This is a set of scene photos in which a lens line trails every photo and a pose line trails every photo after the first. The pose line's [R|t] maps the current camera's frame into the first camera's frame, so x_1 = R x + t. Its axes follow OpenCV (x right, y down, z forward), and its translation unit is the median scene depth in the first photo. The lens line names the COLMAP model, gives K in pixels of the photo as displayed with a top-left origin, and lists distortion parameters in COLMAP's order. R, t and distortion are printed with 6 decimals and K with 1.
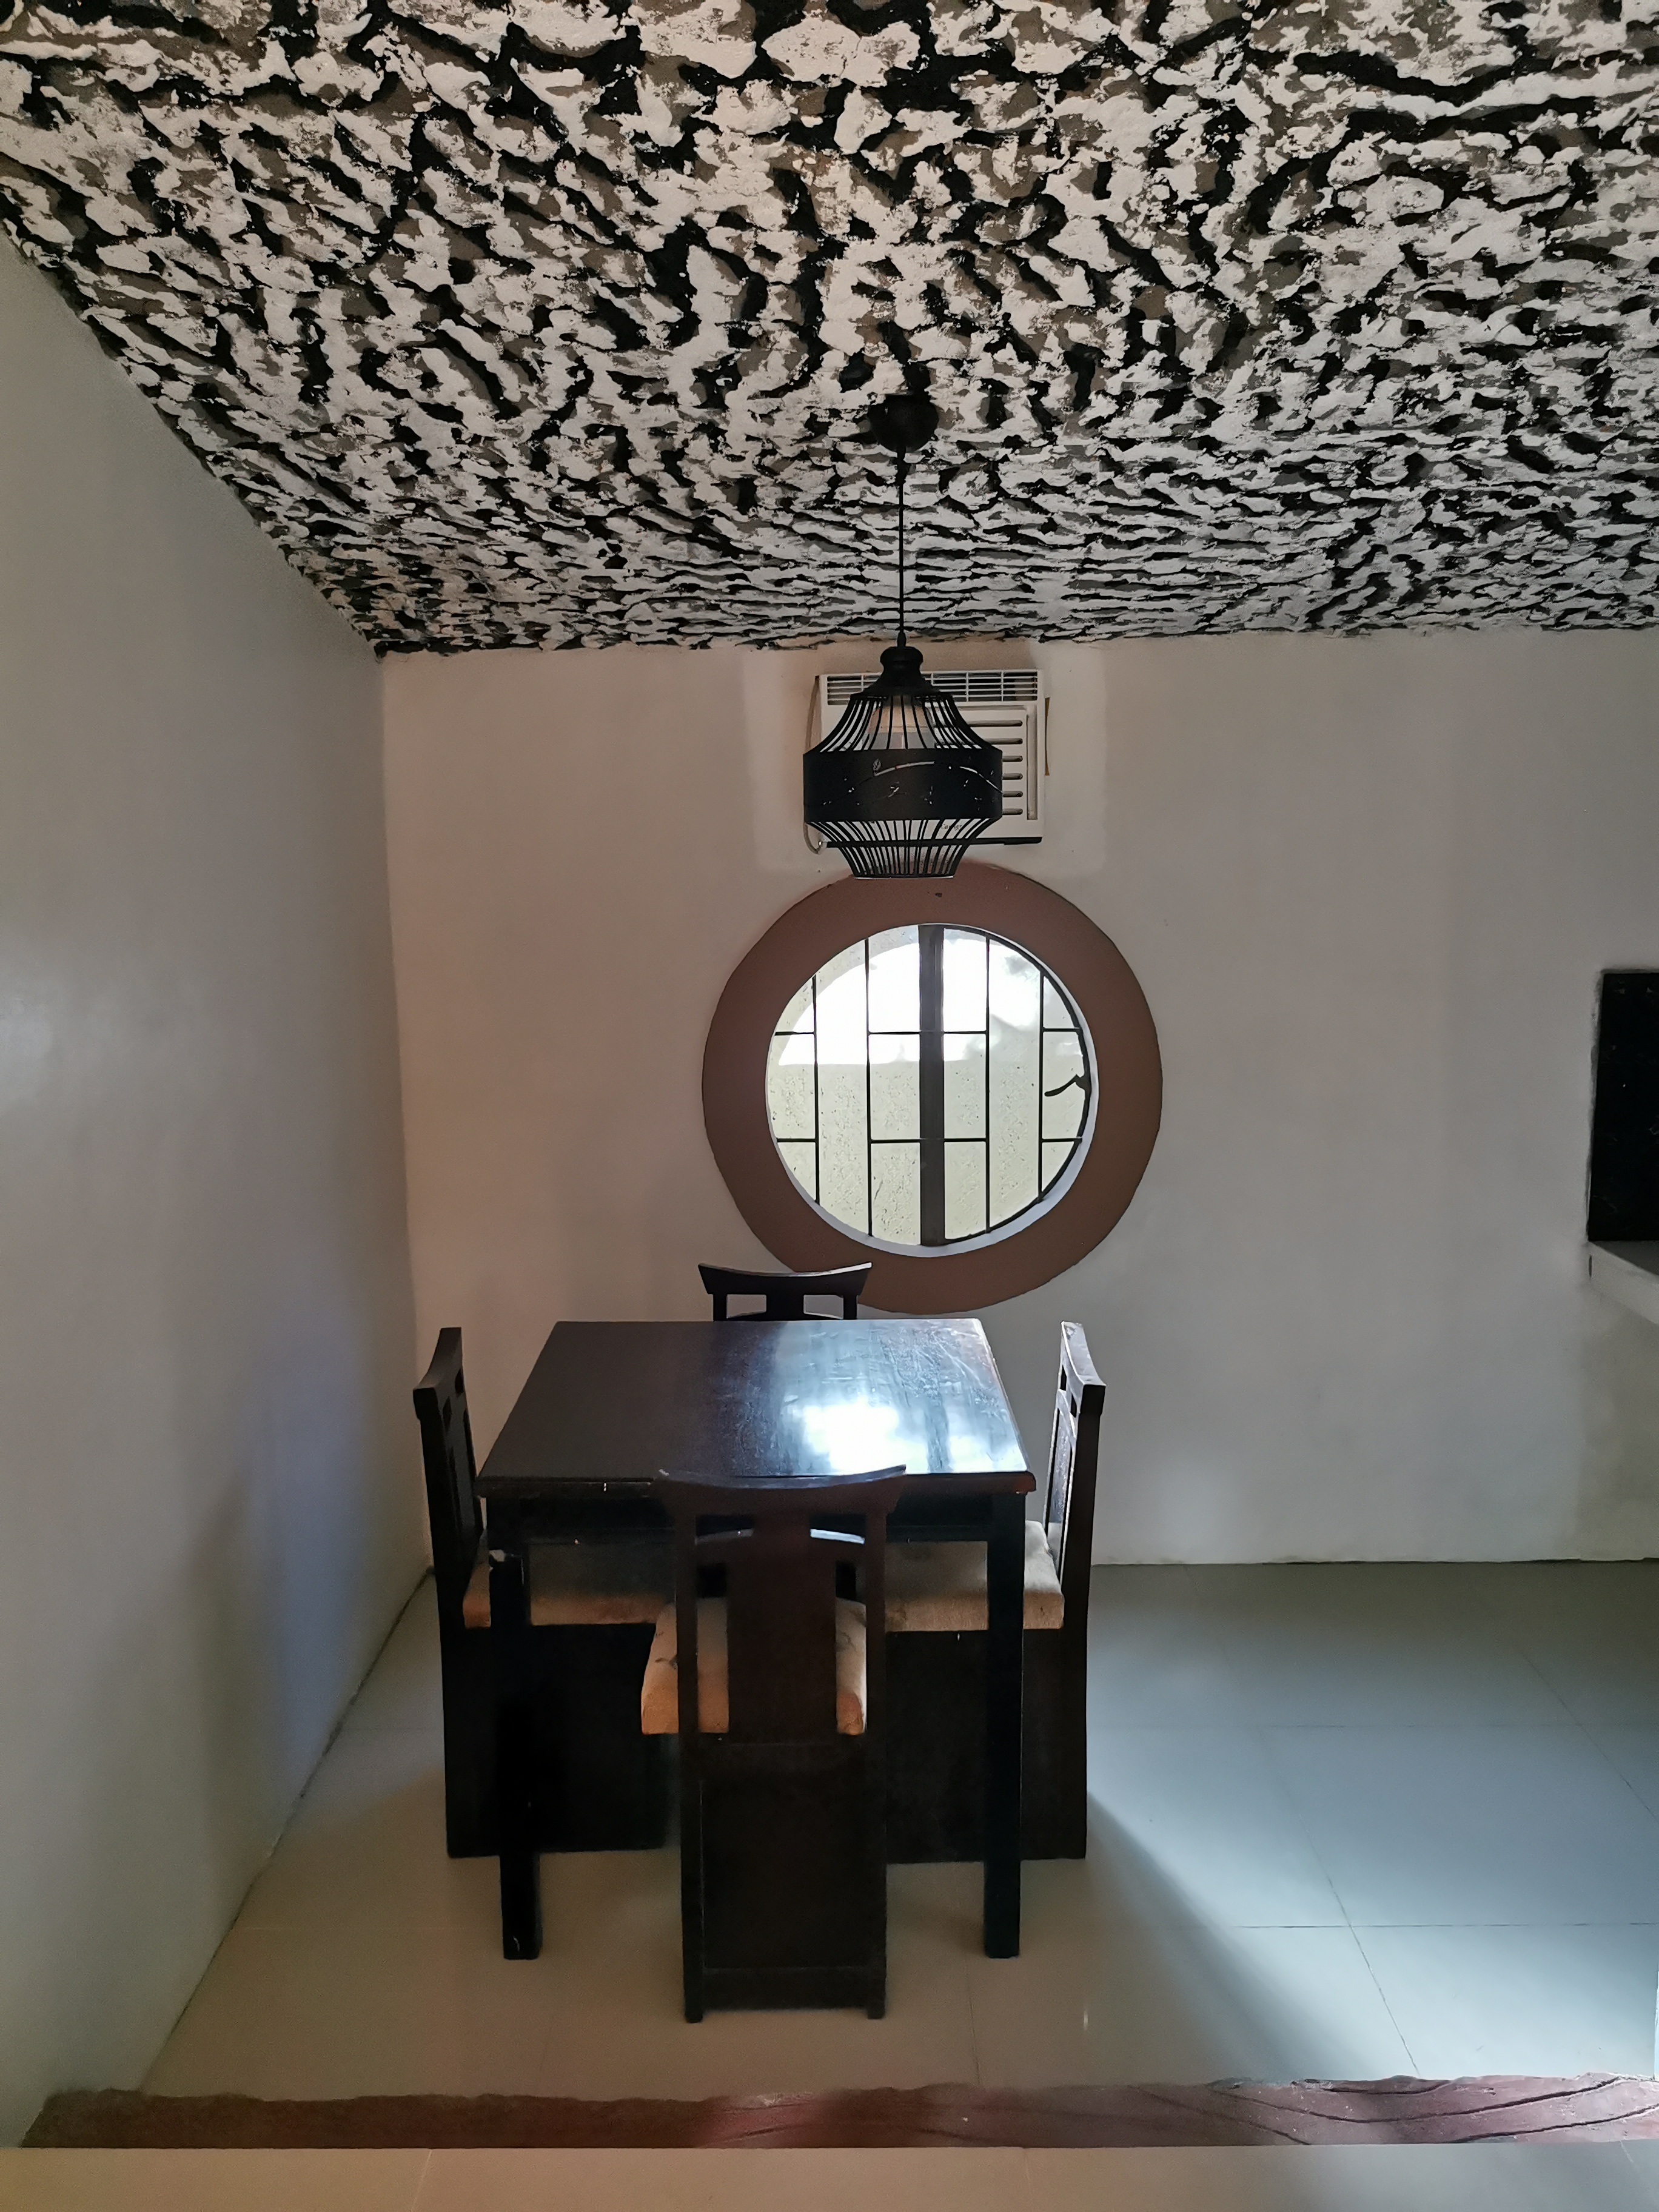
lens RADIAL K [[1561.6, 0, 829.5], [0, 1561.6, 1106.0], [0, 0, 1]] dist [0.078610, -0.000095]
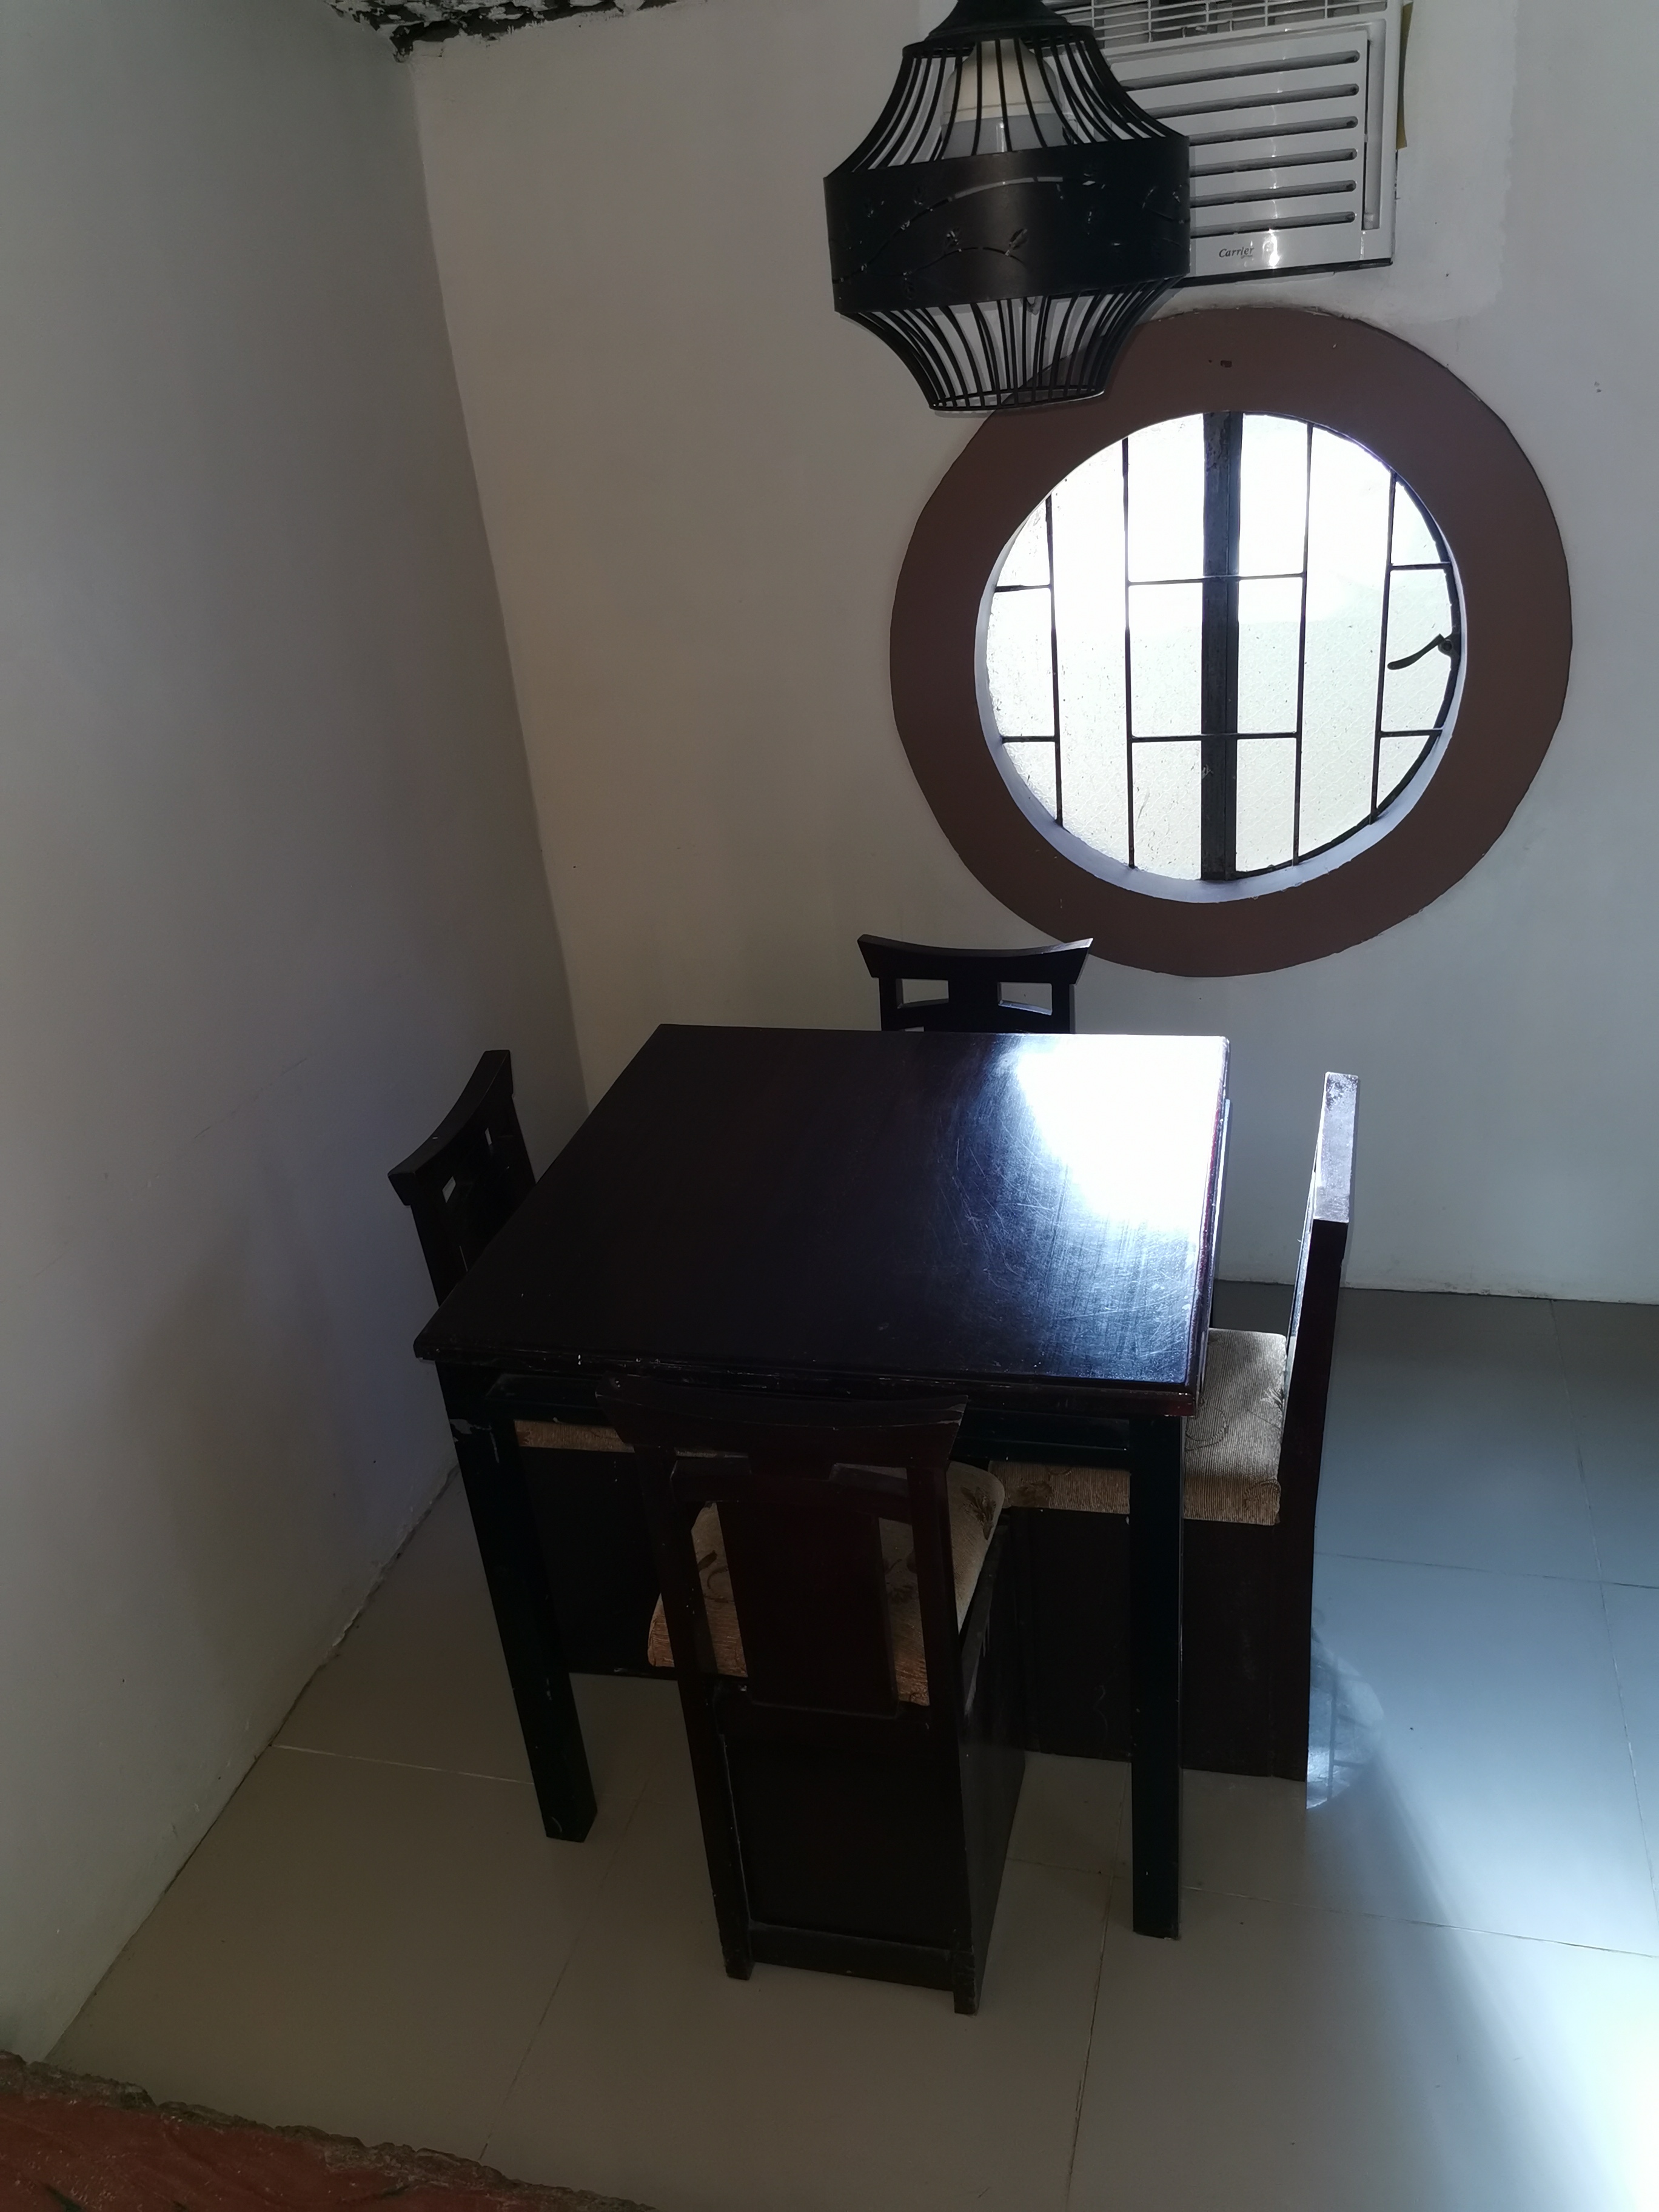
lens RADIAL K [[1681.2, 0, 829.5], [0, 1681.2, 1106.0], [0, 0, 1]] dist [0.049040, -0.056855]
pose [[0.971584, 0.034398, -0.234183, 0.087449], [0.037066, 0.955067, 0.294063, -0.055013], [0.233775, -0.294387, 0.926653, 0.217730]]
